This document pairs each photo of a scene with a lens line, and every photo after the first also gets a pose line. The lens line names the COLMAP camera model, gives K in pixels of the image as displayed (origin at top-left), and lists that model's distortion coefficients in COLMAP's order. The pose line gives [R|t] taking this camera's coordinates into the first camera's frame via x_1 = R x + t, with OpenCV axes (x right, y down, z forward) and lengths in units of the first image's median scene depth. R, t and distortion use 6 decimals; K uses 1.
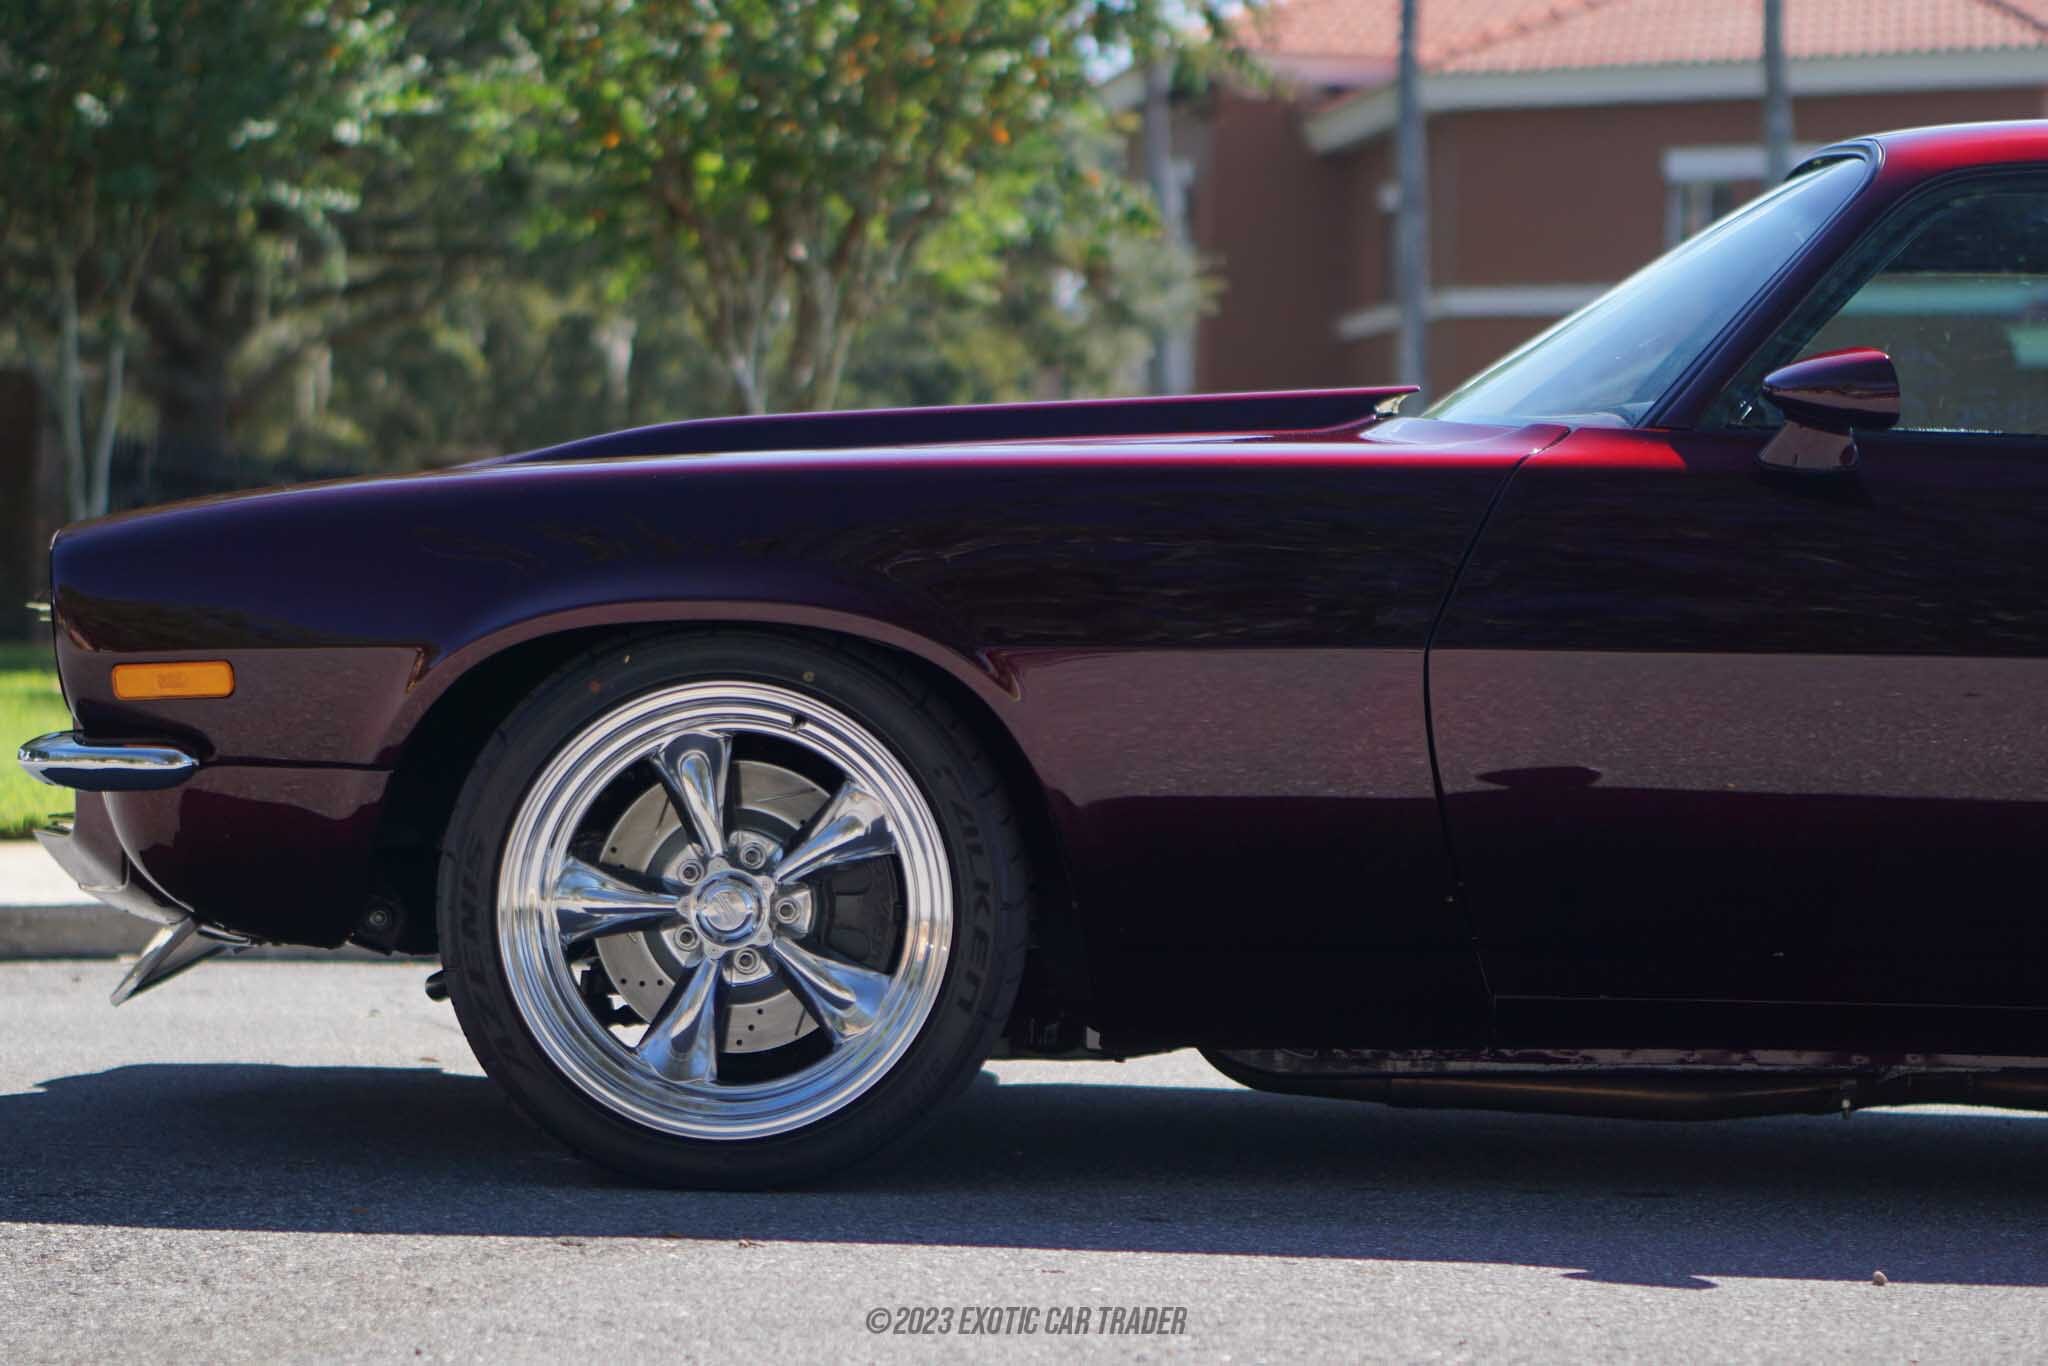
lens RADIAL K [[4537.8, 0, 1024.0], [0, 4537.8, 683.0], [0, 0, 1]] dist [0.016434, -0.009647]
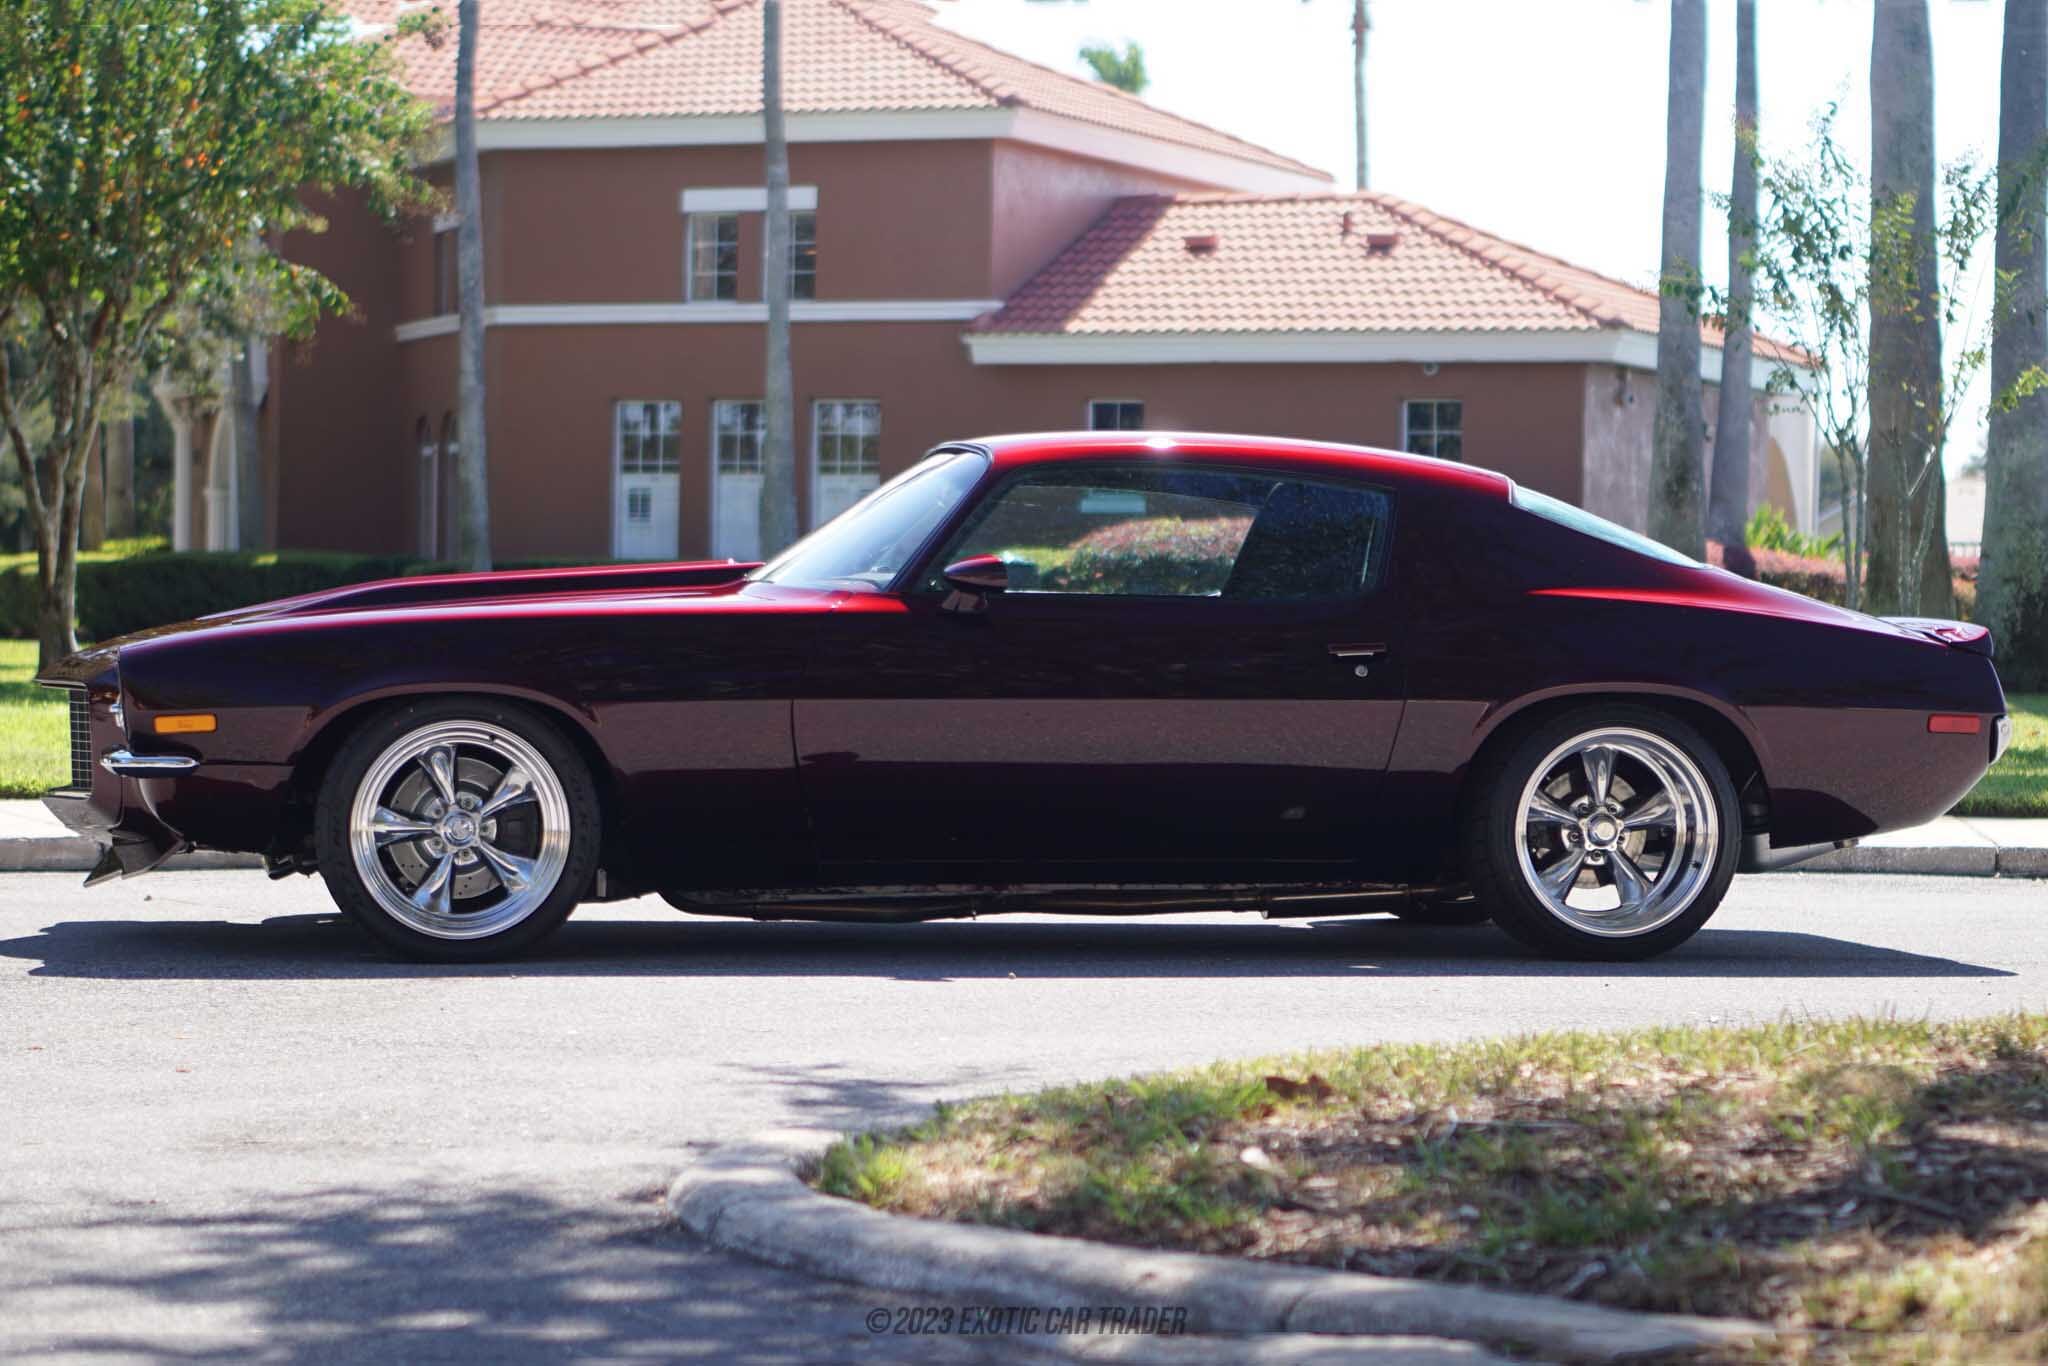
lens RADIAL K [[4537.8, 0, 1024.0], [0, 4537.8, 683.0], [0, 0, 1]] dist [0.016434, -0.009647]
pose [[0.972787, -0.015205, 0.231201, -0.290945], [0.011121, 0.999758, 0.018954, -0.053268], [-0.231433, -0.015867, 0.972721, -1.073935]]
